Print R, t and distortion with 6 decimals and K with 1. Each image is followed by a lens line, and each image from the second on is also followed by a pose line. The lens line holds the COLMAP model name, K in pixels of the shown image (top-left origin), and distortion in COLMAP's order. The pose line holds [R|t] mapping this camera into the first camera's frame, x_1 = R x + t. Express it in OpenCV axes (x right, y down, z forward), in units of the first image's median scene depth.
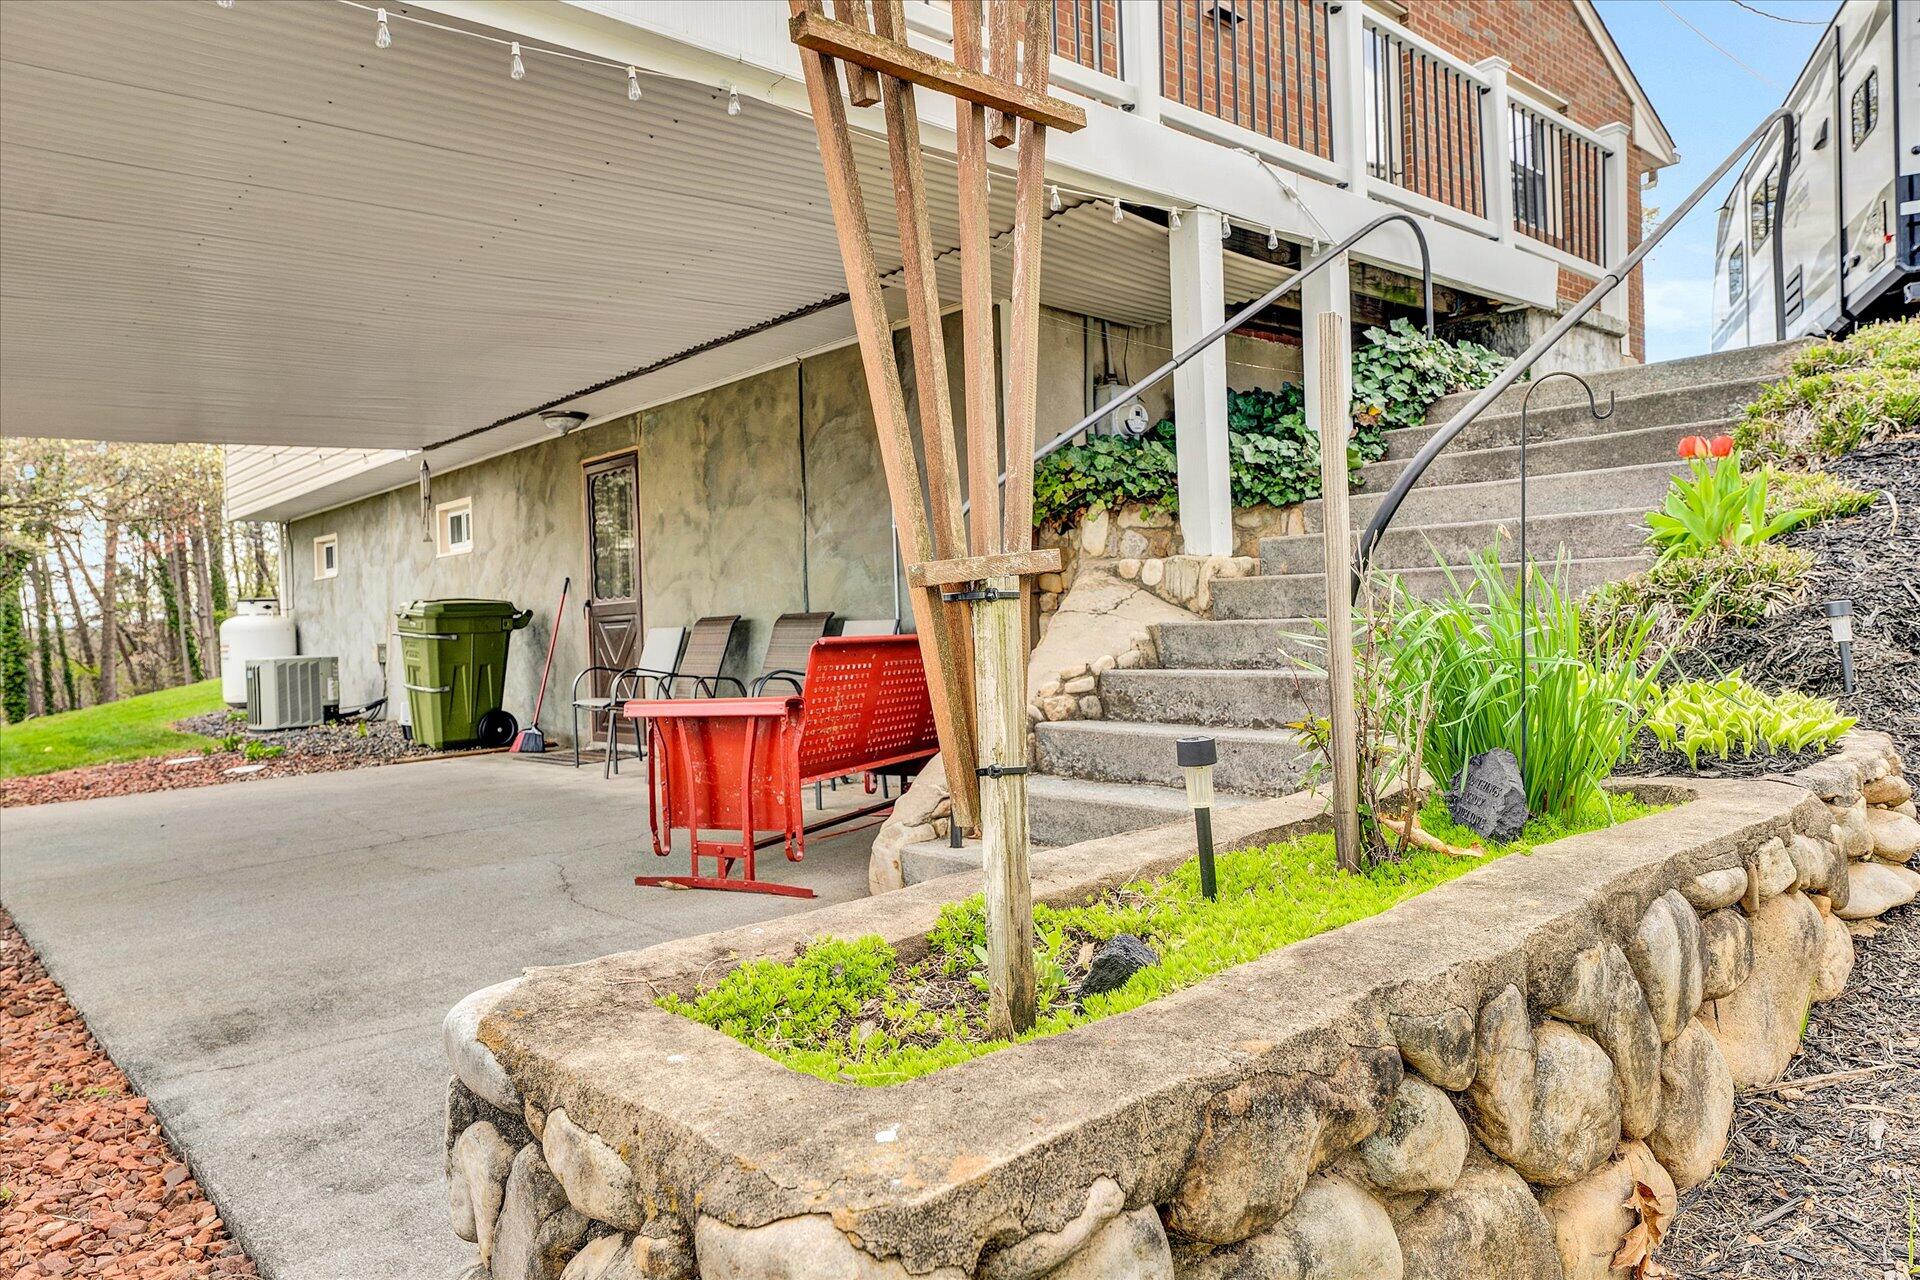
lens RADIAL K [[1238.0, 0, 897.9], [0, 1238.0, 641.1], [0, 0, 1]] dist [0.028565, -0.002027]
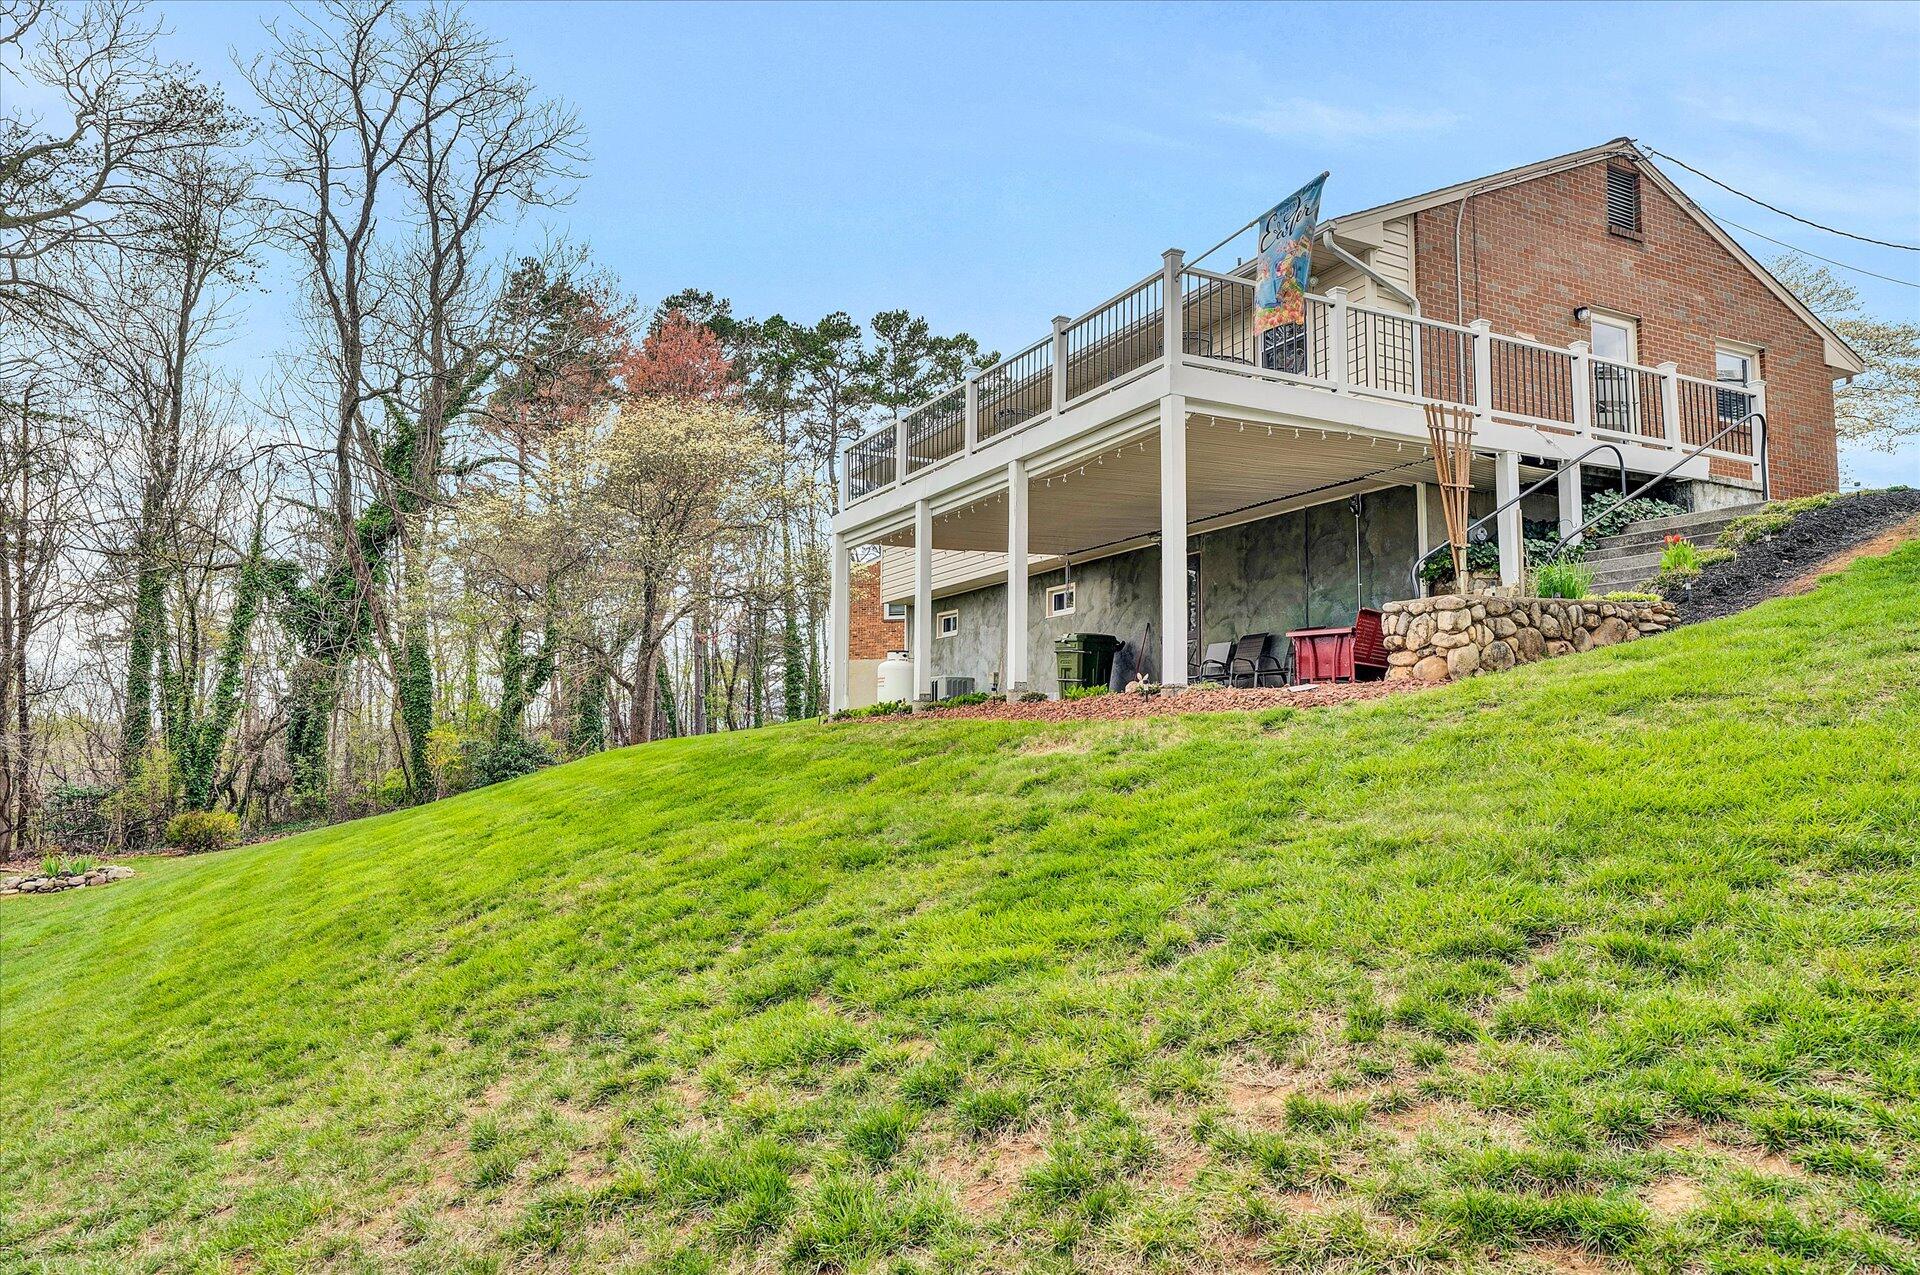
lens RADIAL K [[1207.5, 0, 960.0], [0, 1207.5, 637.5], [0, 0, 1]] dist [0.021657, 0.018795]
pose [[0.976397, 0.015859, -0.215402, -0.229294], [-0.037891, 0.994411, -0.098543, 0.235526], [0.212635, 0.104379, 0.971541, -1.192600]]
